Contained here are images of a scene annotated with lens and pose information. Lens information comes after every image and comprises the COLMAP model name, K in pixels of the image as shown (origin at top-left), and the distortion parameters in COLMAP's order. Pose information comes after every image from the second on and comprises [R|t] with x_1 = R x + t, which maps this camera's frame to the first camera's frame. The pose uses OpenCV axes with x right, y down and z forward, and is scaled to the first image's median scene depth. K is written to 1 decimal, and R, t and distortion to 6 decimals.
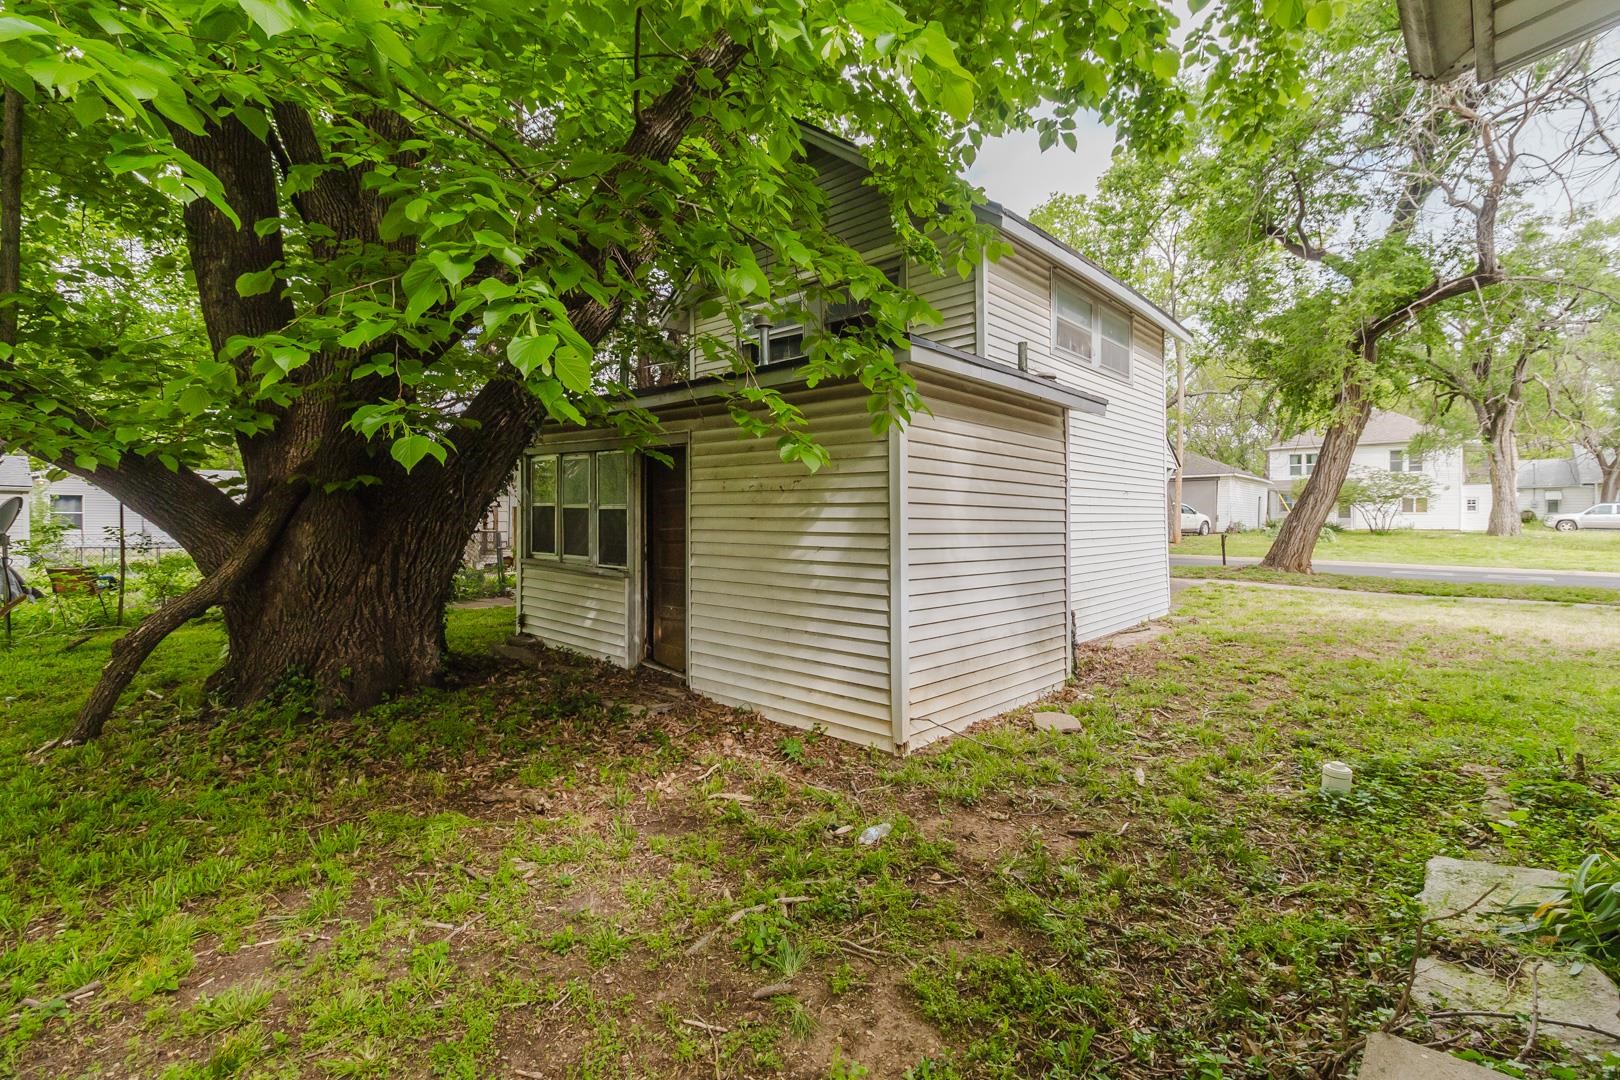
lens RADIAL K [[741.6, 0, 807.9], [0, 741.6, 529.4], [0, 0, 1]] dist [0.004402, 0.000161]
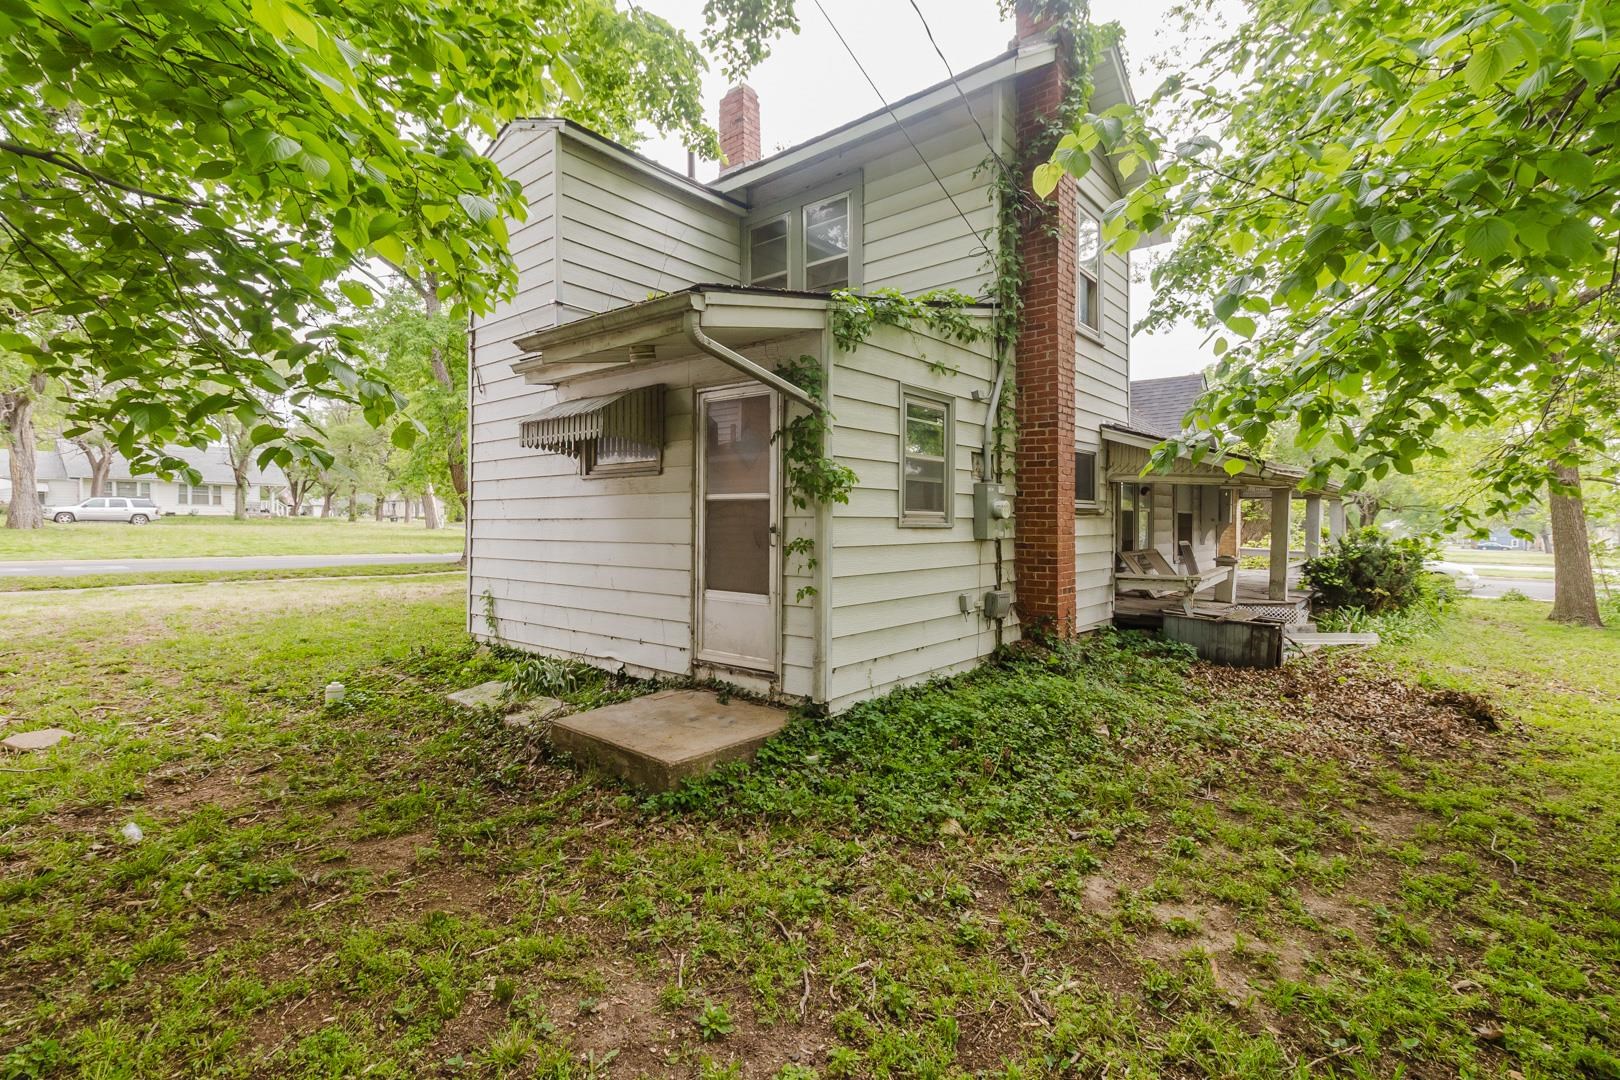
lens RADIAL K [[741.6, 0, 807.9], [0, 741.6, 529.4], [0, 0, 1]] dist [0.004402, 0.000161]
pose [[-0.044595, -0.014961, 0.998893, -0.095667], [0.002724, 0.999882, 0.015097, -0.002064], [-0.999001, 0.003395, -0.044549, 0.011076]]
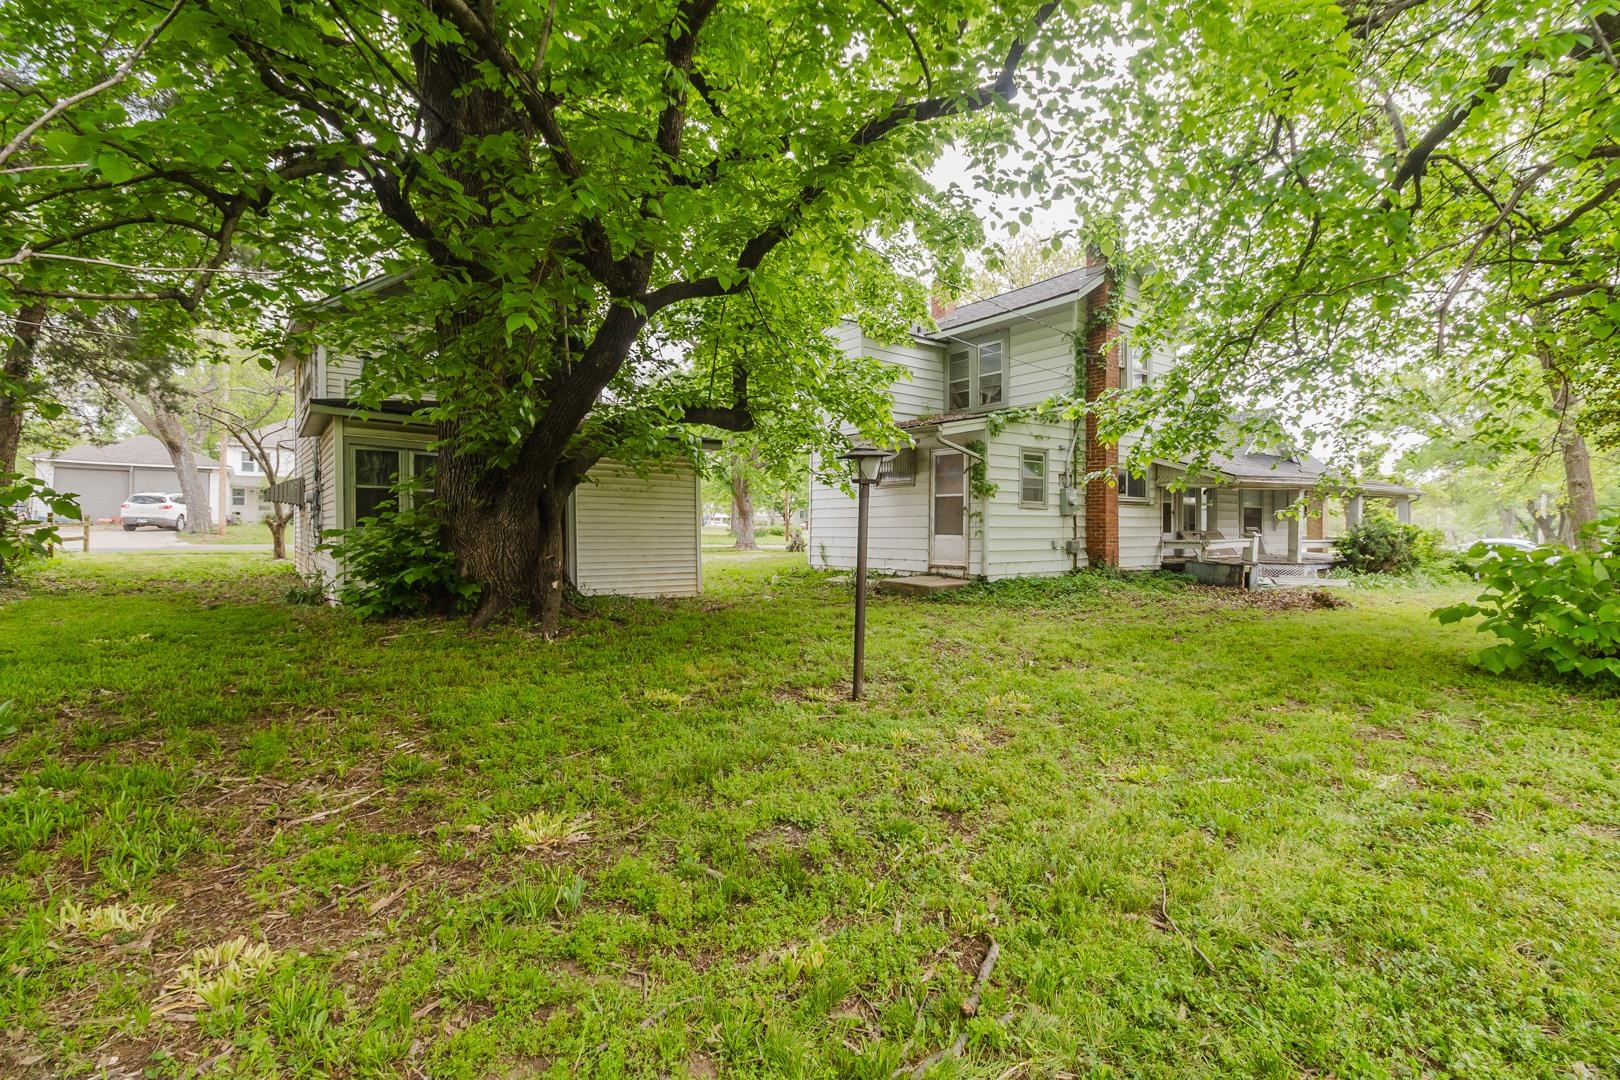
lens RADIAL K [[741.6, 0, 807.9], [0, 741.6, 529.4], [0, 0, 1]] dist [0.004402, 0.000161]
pose [[0.188505, -0.003944, 0.982064, -0.295662], [0.002370, 0.999991, 0.003561, 0.007837], [-0.982069, 0.001656, 0.188513, 0.017612]]
